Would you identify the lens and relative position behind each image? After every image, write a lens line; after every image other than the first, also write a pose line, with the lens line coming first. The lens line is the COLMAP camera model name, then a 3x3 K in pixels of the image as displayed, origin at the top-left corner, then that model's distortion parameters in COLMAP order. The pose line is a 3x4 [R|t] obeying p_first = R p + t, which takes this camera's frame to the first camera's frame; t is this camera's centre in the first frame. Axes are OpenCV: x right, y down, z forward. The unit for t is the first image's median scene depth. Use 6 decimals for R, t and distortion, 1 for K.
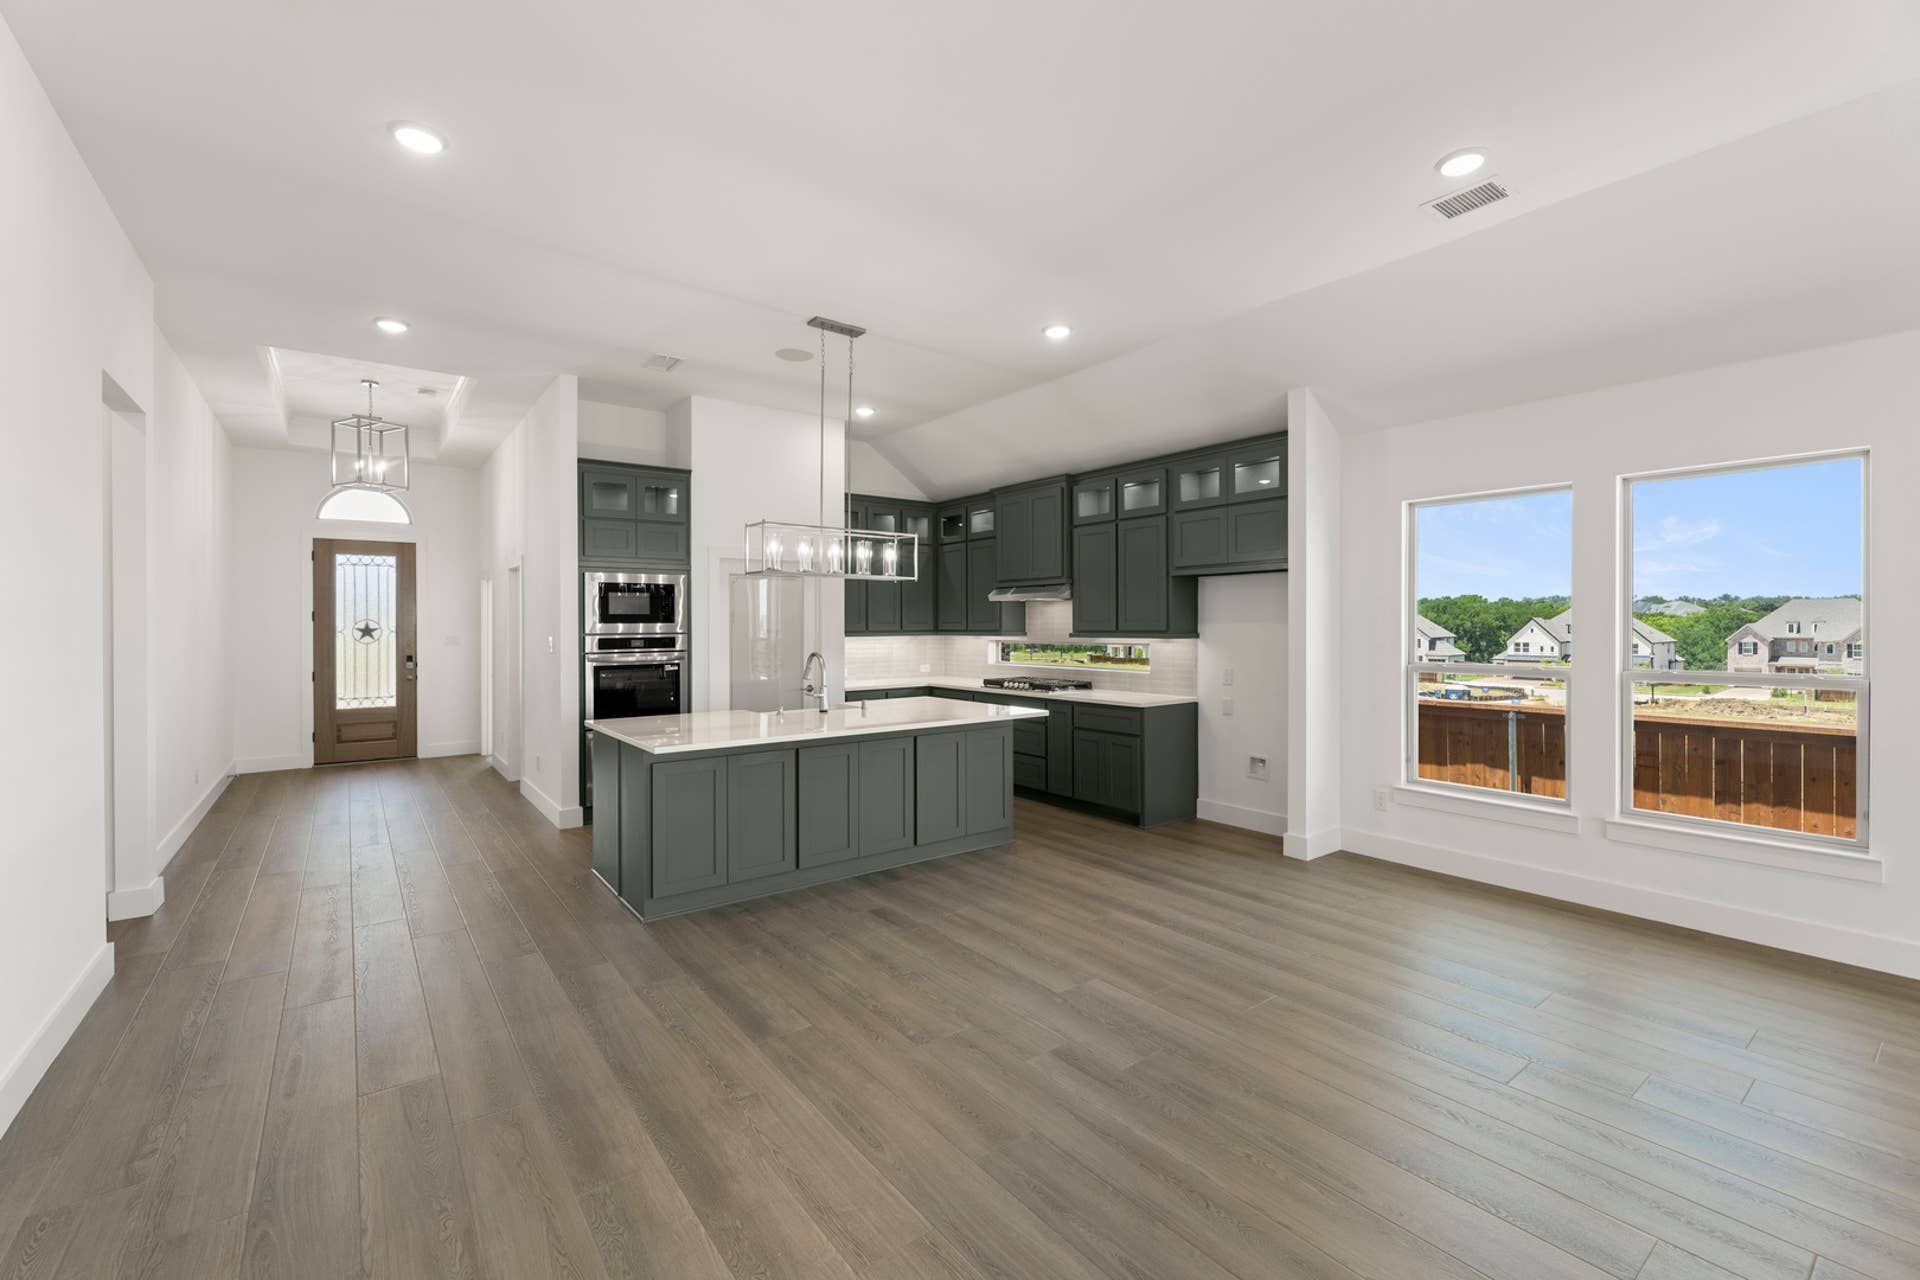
lens RADIAL K [[805.7, 0, 967.8], [0, 805.7, 624.0], [0, 0, 1]] dist [-0.001668, -0.000070]
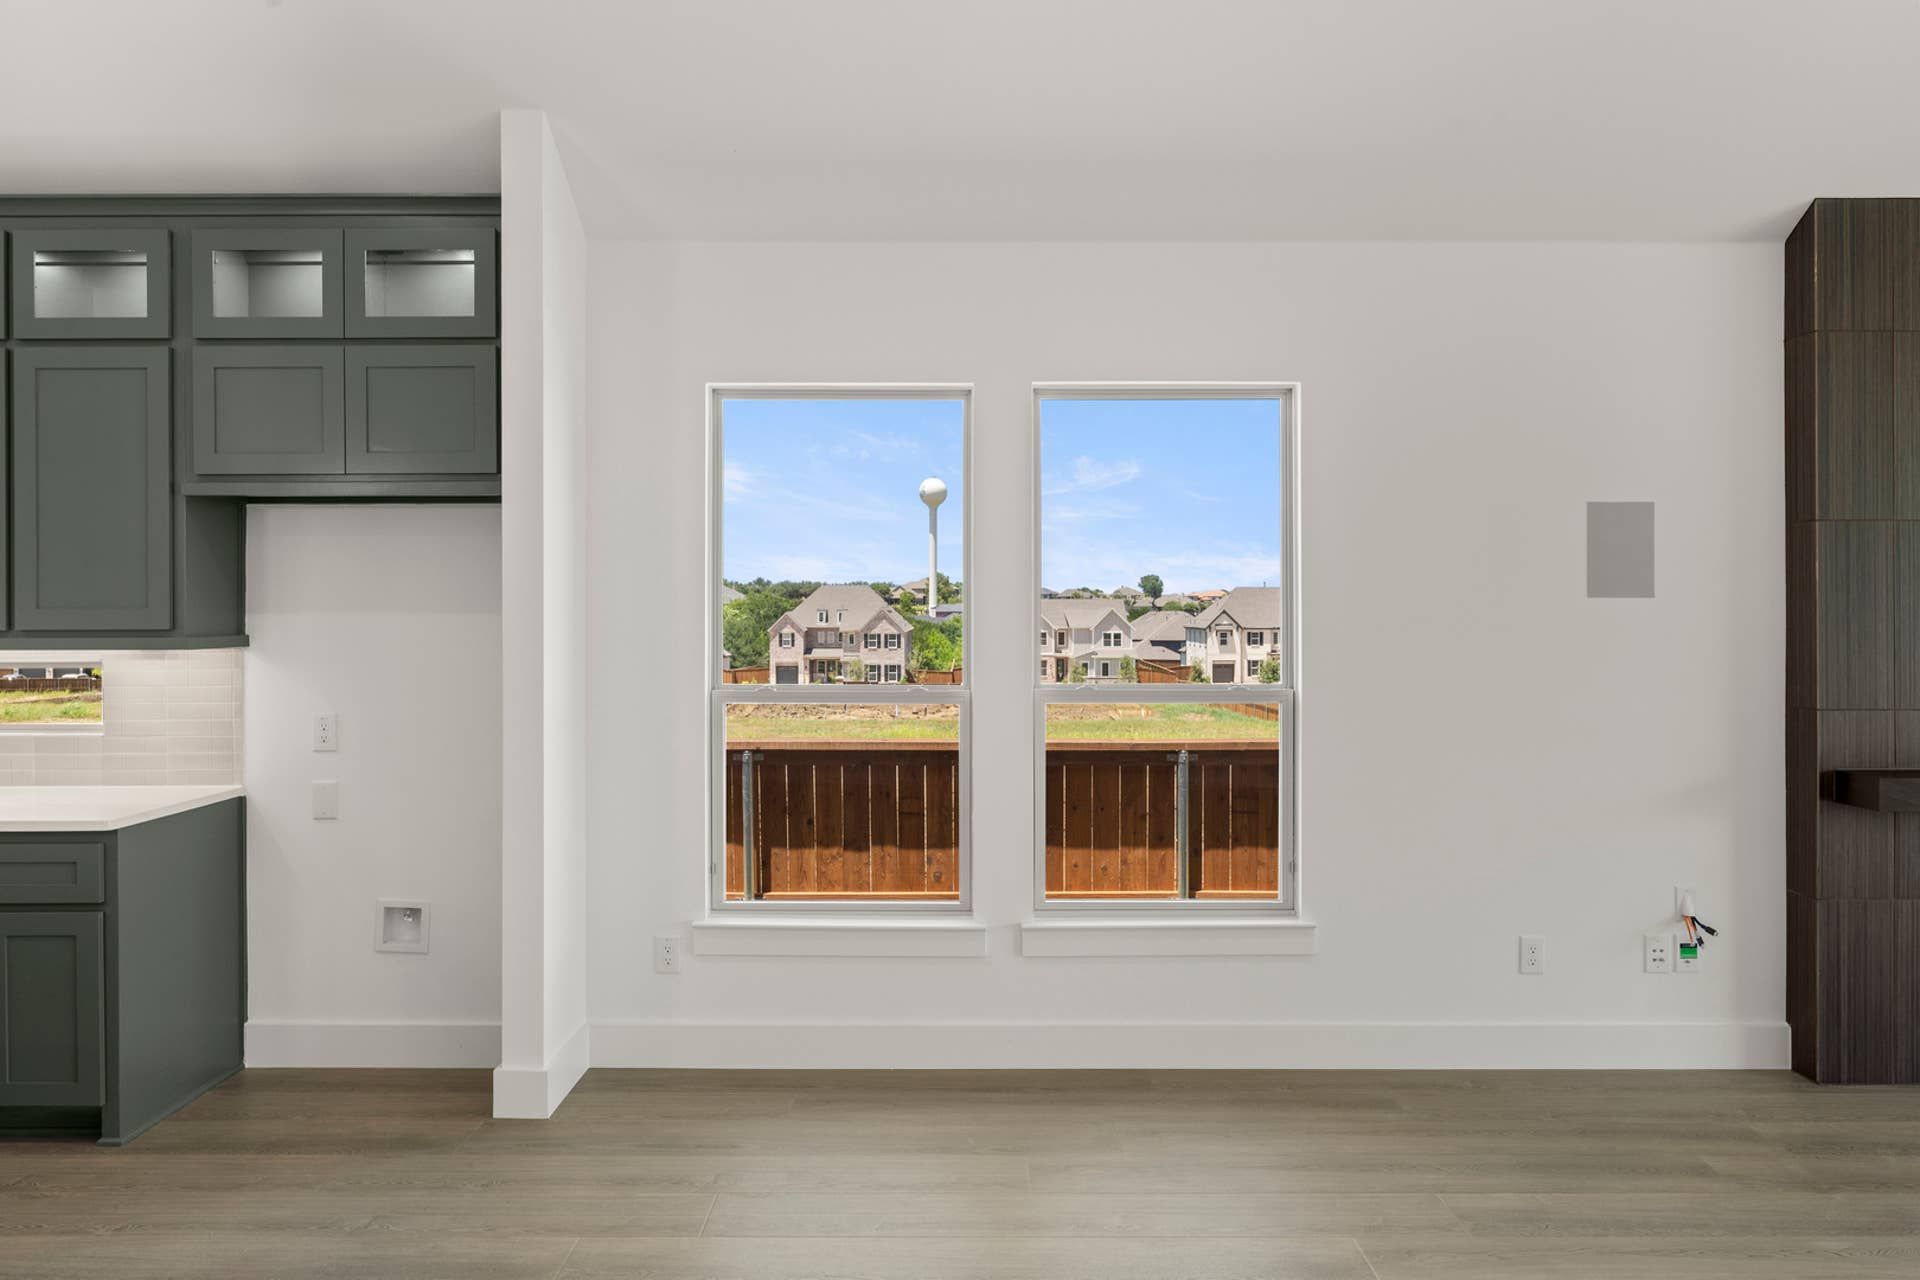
lens RADIAL K [[1261.6, 0, 957.8], [0, 1261.6, 613.5], [0, 0, 1]] dist [0.007032, 0.001314]
pose [[0.617424, 0.000318, 0.786630, -0.009215], [-0.001607, 0.999998, 0.000857, -0.001198], [-0.786629, -0.001793, 0.617424, 0.285246]]
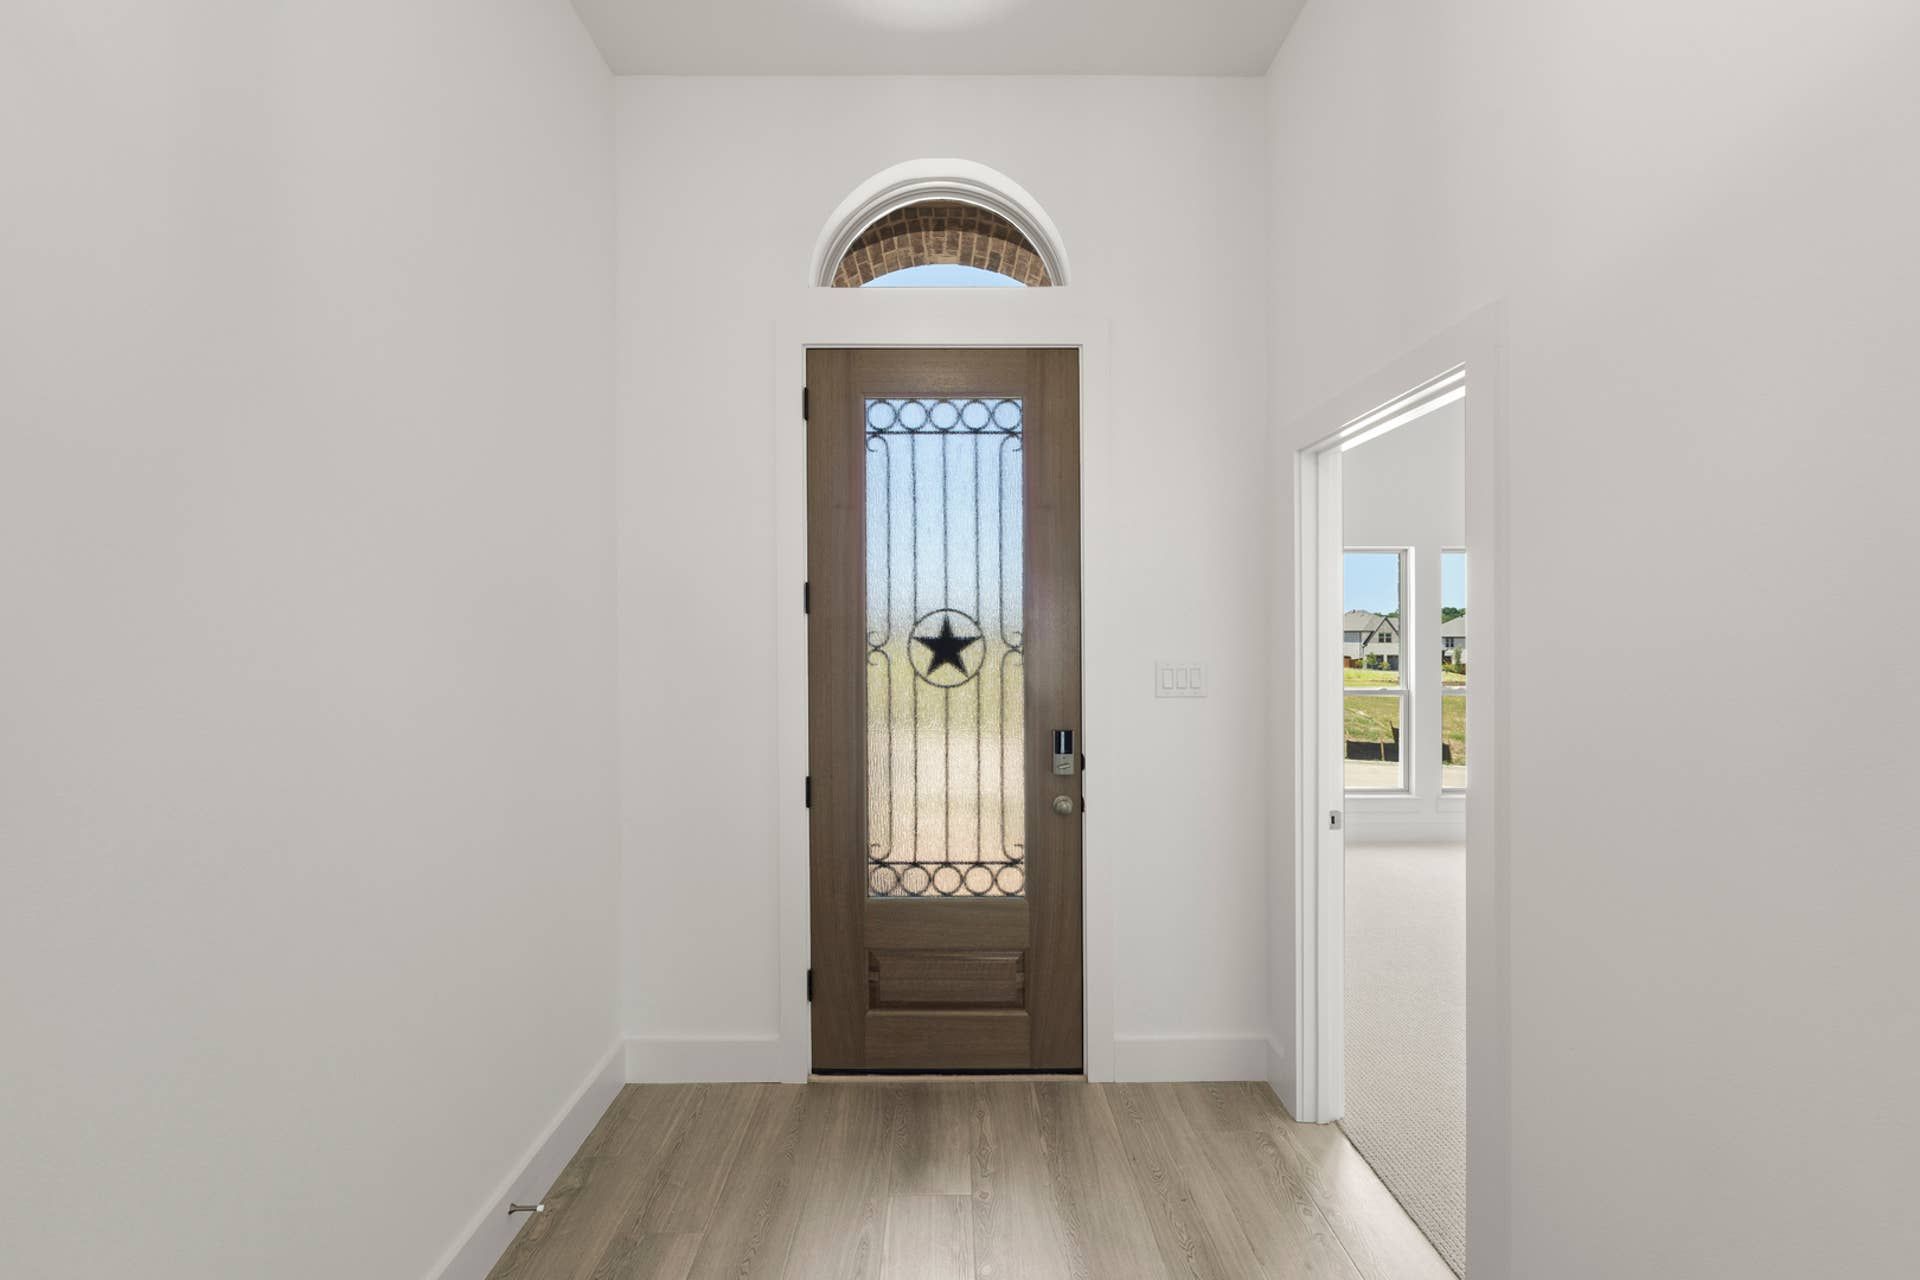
lens RADIAL K [[780.2, 0, 958.7], [0, 780.2, 637.3], [0, 0, 1]] dist [0.001135, 0.000329]
pose [[0.799321, 0.000855, -0.600904, -0.799461], [0.002457, 0.999986, 0.004692, 0.005627], [0.600900, -0.005227, 0.799307, 1.084601]]
